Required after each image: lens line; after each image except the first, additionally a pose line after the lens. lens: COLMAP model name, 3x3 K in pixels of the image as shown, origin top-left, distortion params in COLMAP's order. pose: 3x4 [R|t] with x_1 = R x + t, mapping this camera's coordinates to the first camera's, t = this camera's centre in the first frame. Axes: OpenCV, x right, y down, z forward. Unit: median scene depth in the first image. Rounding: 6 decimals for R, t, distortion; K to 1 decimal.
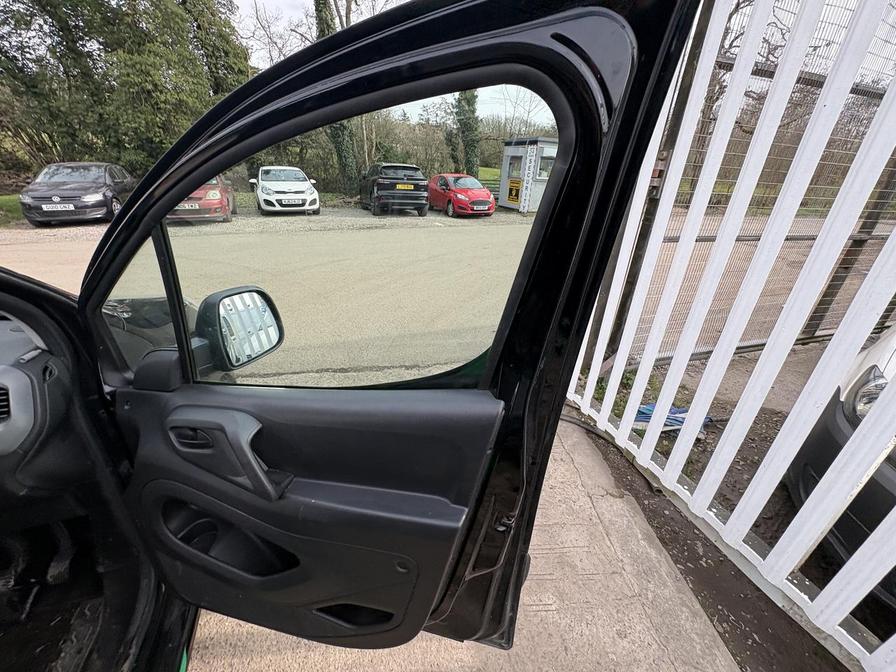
lens RADIAL K [[358.3, 0, 449.0], [0, 358.3, 329.0], [0, 0, 1]] dist [0.001243, 0.000337]
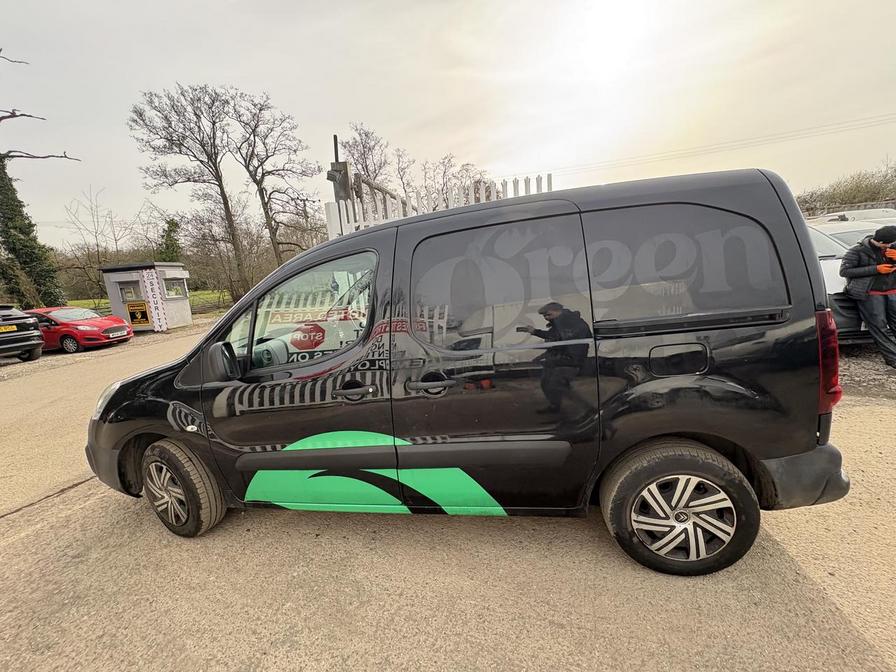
lens RADIAL K [[358.3, 0, 447.5], [0, 358.3, 334.7], [0, 0, 1]] dist [0.001243, 0.000337]
pose [[0.488958, -0.237286, 0.839414, -0.293871], [0.450649, 0.892643, -0.010170, 0.062182], [-0.746884, 0.383253, 0.543398, -0.154035]]
